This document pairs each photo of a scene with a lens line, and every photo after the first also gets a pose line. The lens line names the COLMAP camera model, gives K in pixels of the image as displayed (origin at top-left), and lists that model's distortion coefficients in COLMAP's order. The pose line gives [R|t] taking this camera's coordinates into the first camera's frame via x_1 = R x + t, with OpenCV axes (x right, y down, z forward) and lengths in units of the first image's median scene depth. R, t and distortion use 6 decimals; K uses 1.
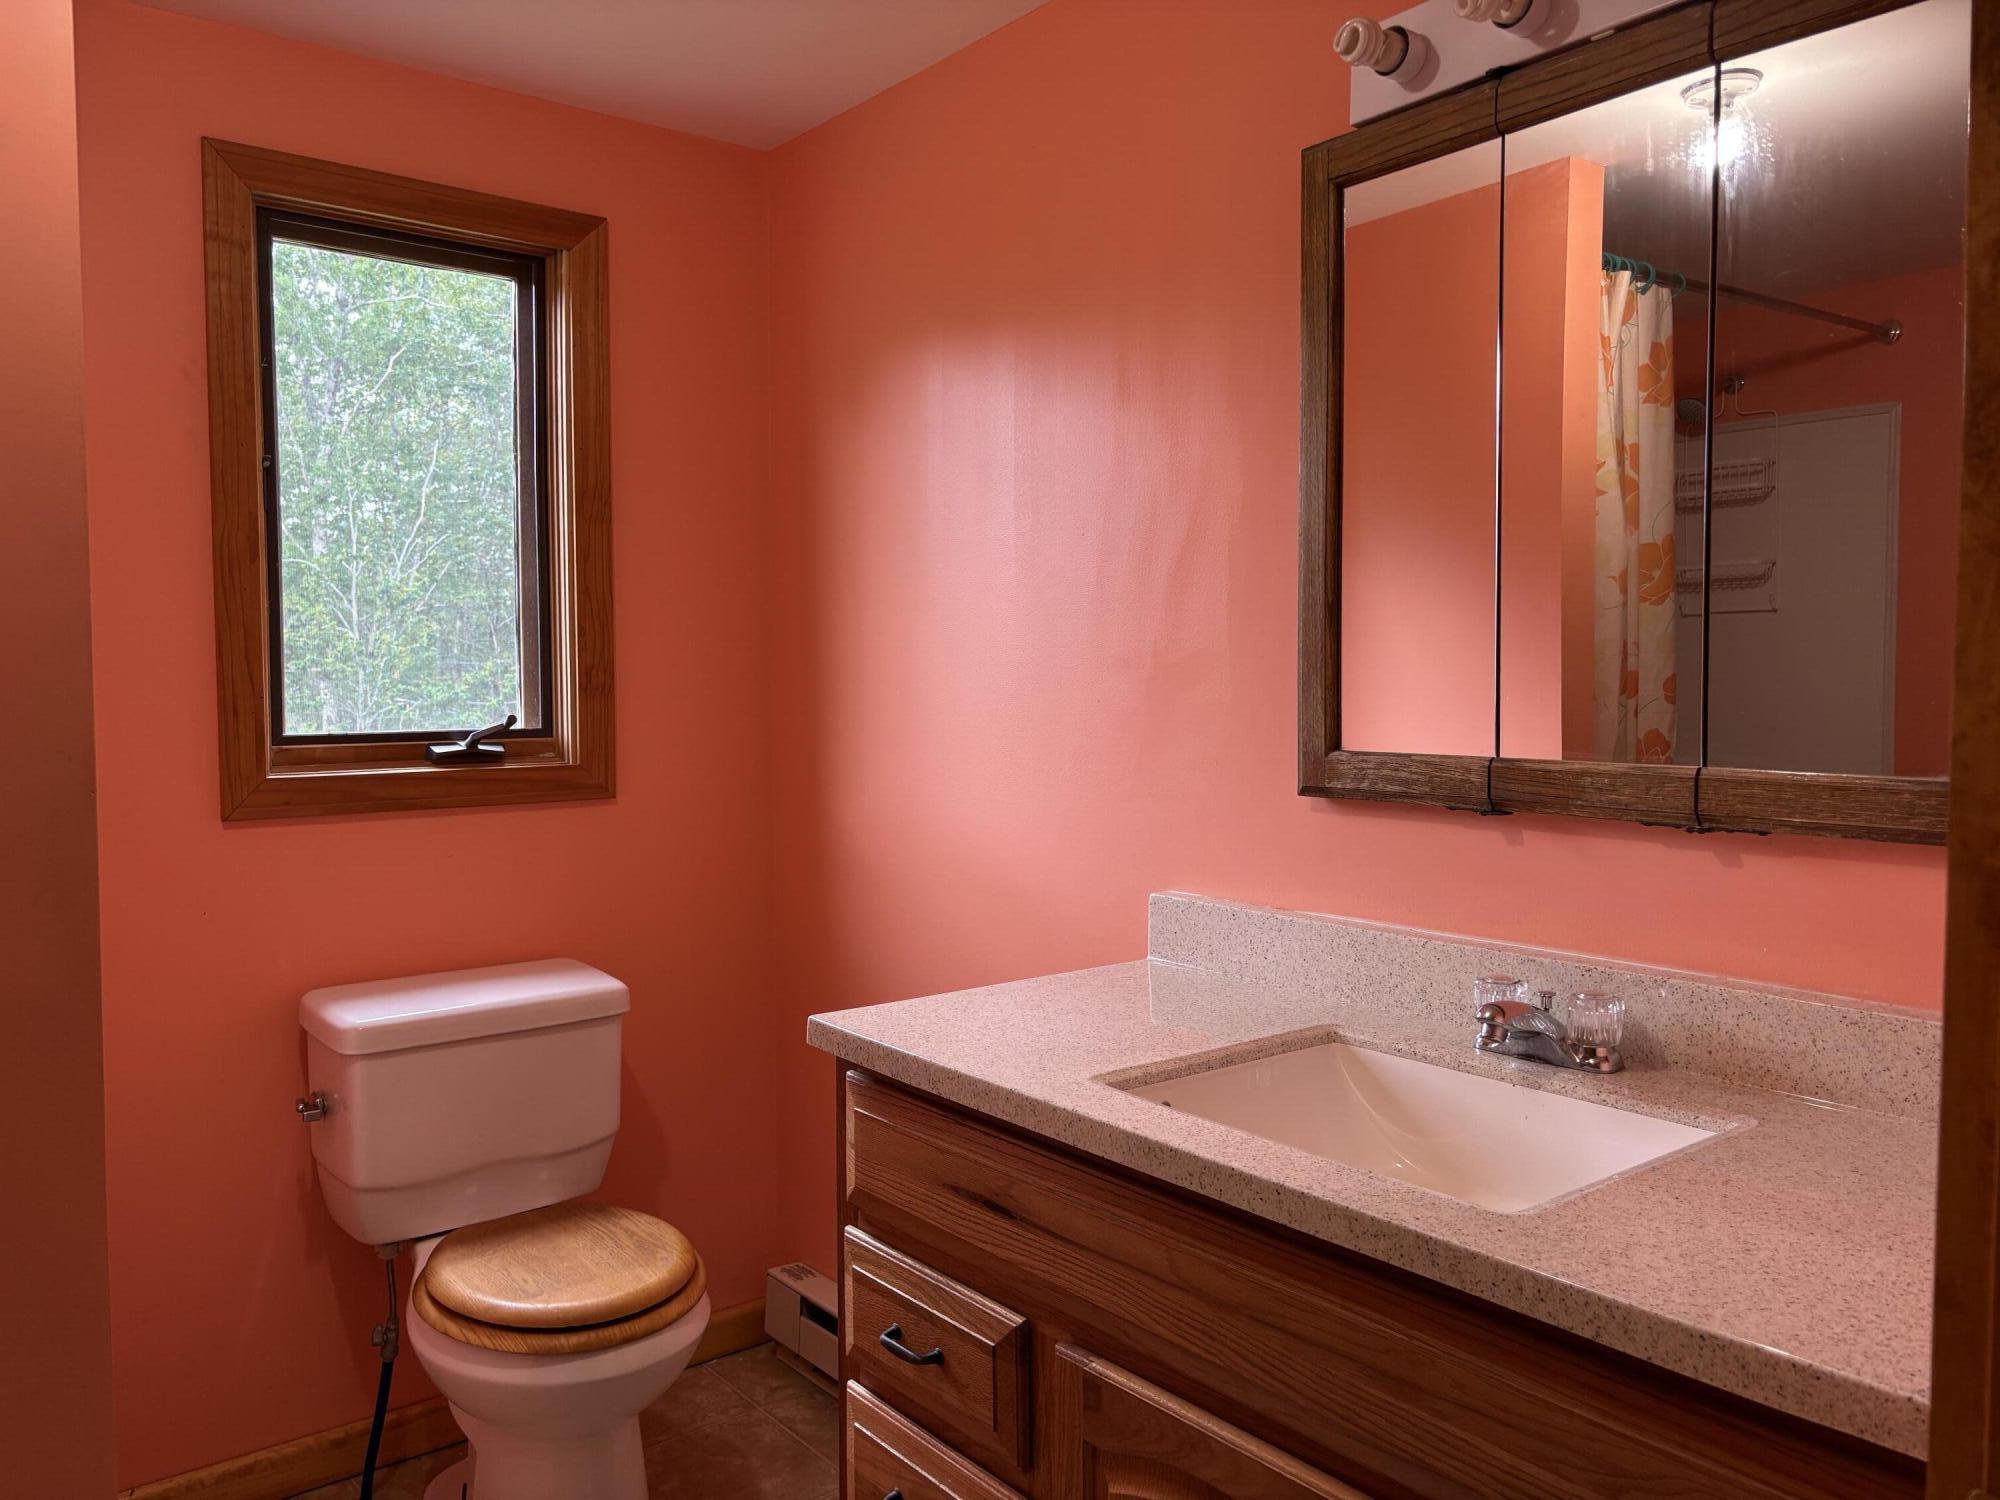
lens RADIAL K [[1523.6, 0, 1005.4], [0, 1523.6, 753.1], [0, 0, 1]] dist [0.037216, -0.011341]
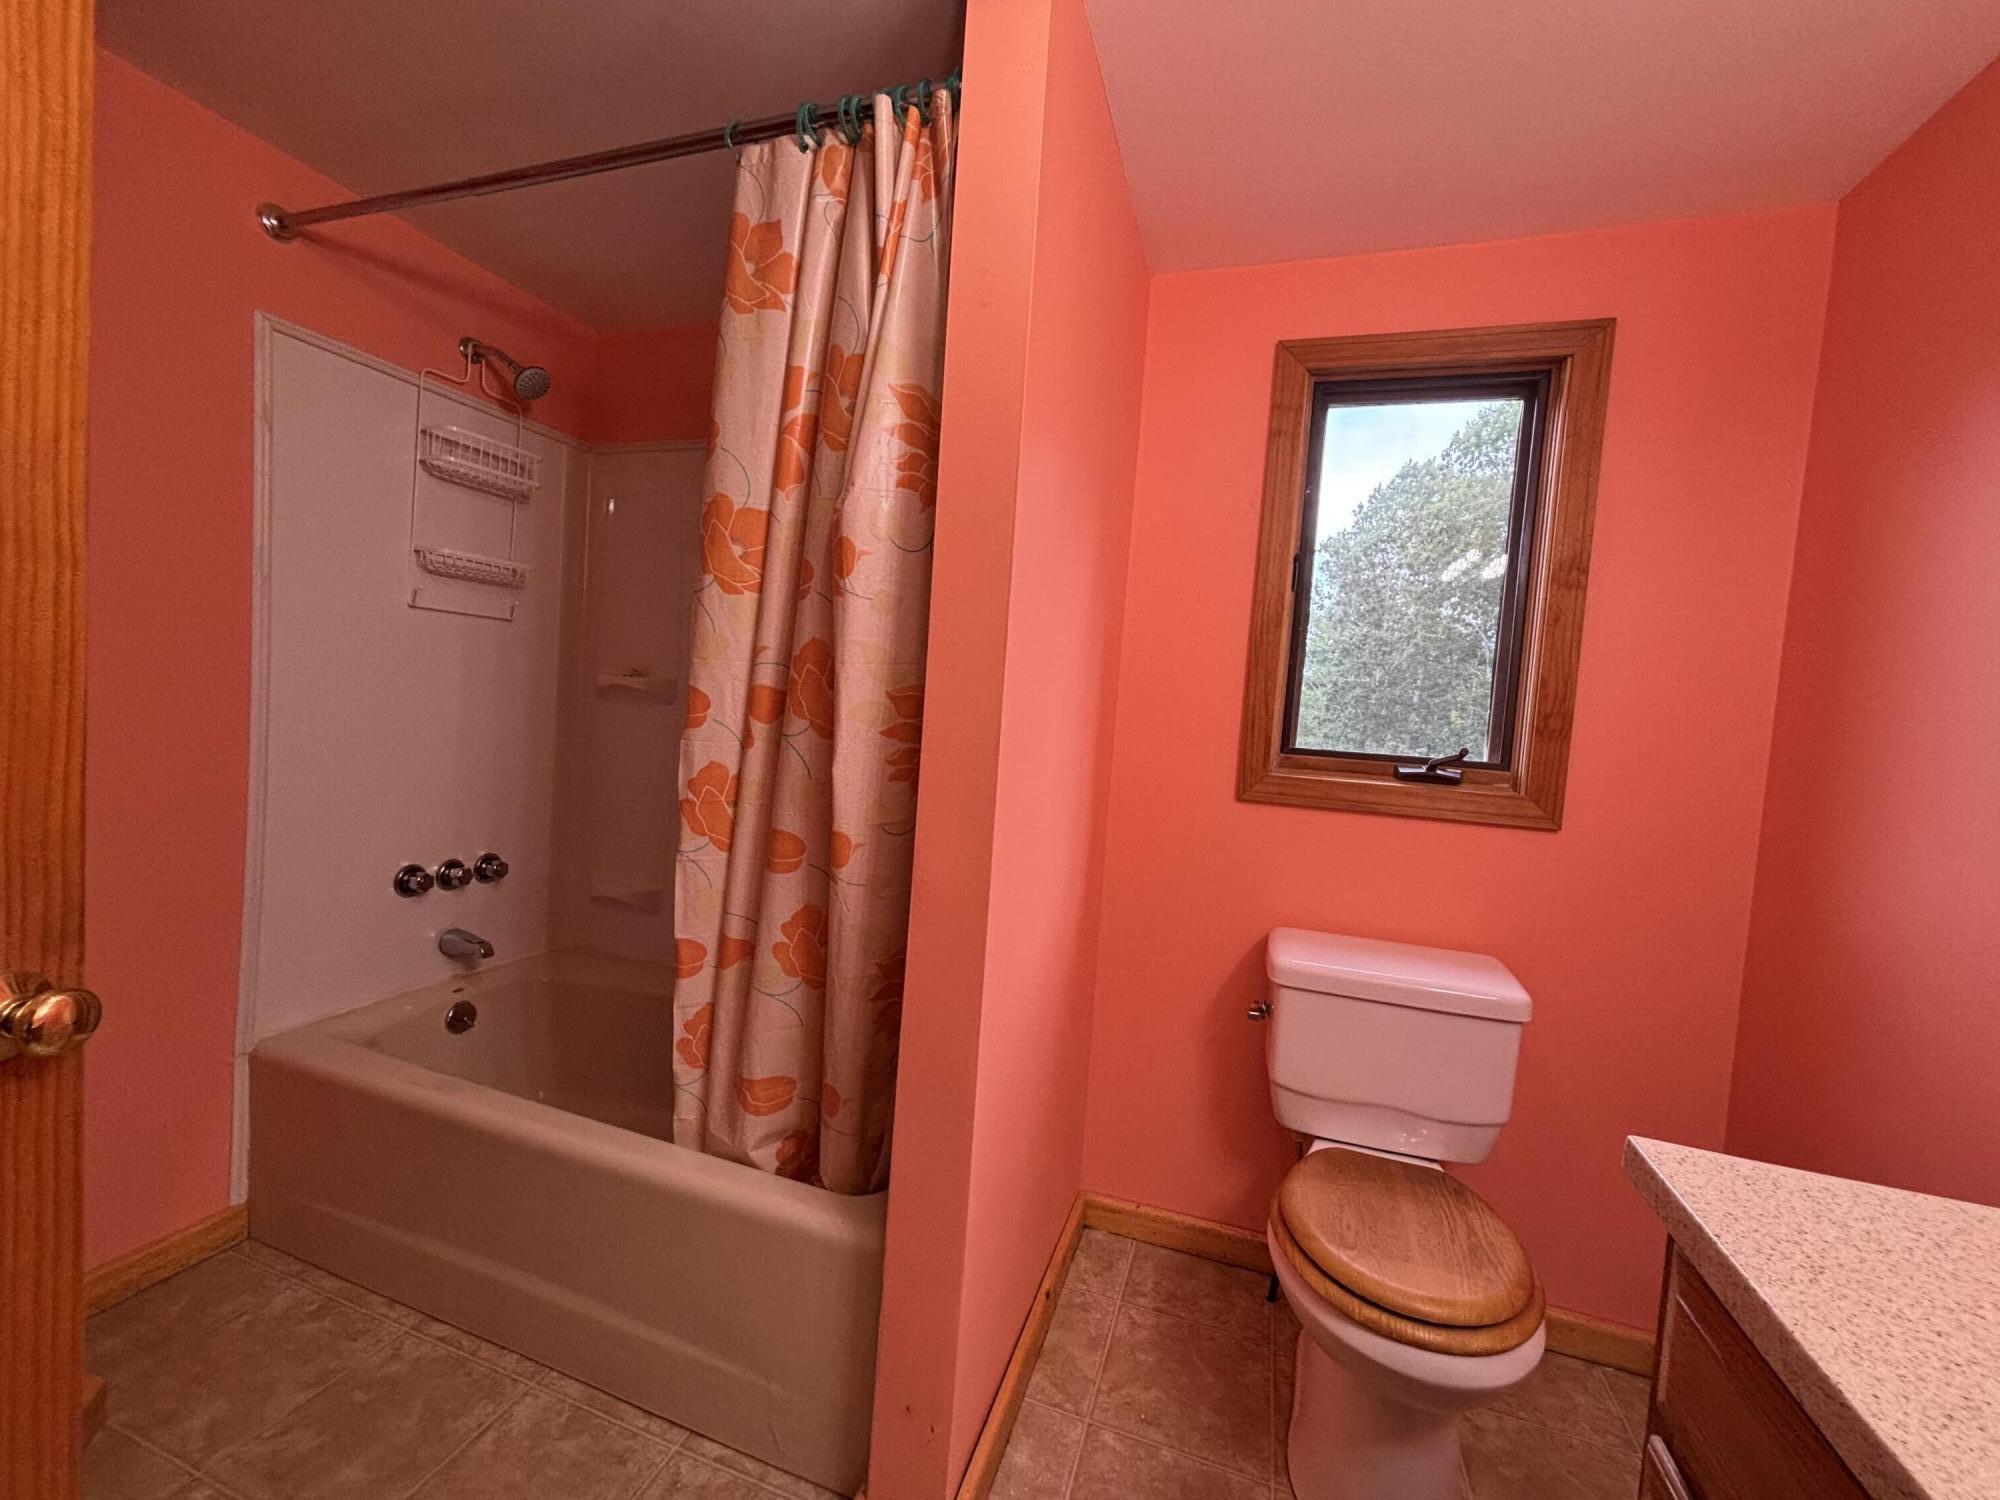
lens RADIAL K [[805.8, 0, 1004.1], [0, 805.8, 749.9], [0, 0, 1]] dist [0.002262, -0.000029]
pose [[0.541578, 0.082615, -0.836581, 0.019547], [-0.114911, 0.993093, 0.023682, 0.003711], [0.832760, 0.083307, 0.547331, 0.351023]]
